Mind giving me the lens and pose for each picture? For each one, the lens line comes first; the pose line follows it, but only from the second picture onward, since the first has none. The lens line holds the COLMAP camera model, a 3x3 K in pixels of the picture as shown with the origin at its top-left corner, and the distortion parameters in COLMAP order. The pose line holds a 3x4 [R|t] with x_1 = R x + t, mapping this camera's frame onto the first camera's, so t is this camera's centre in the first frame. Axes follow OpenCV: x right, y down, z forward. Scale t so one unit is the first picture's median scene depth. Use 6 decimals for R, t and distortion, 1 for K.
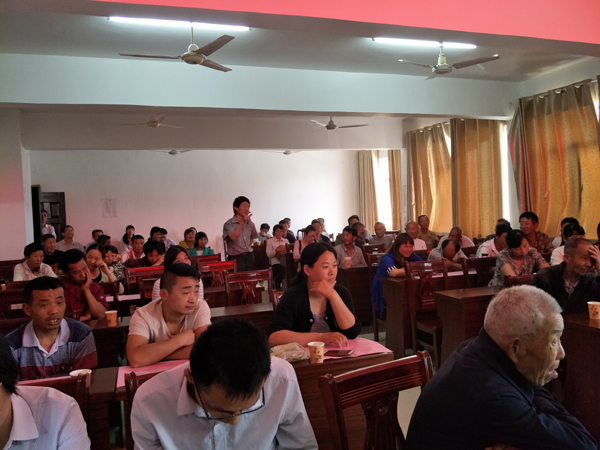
lens RADIAL K [[499.9, 0, 300.0], [0, 499.9, 225.0], [0, 0, 1]] dist [0.079220, -0.093572]
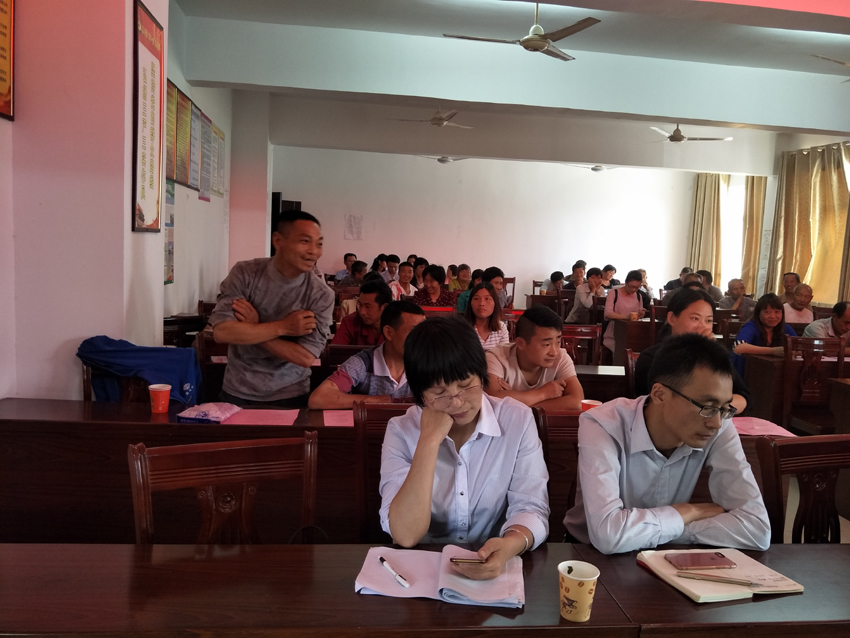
lens RADIAL K [[736.2, 0, 422.8], [0, 736.2, 314.8], [0, 0, 1]] dist [0.080469, -0.148966]
pose [[0.981373, 0.102837, -0.162271, -0.087255], [-0.092534, 0.993257, 0.069845, 0.010856], [0.168360, -0.053528, 0.984271, -0.099015]]
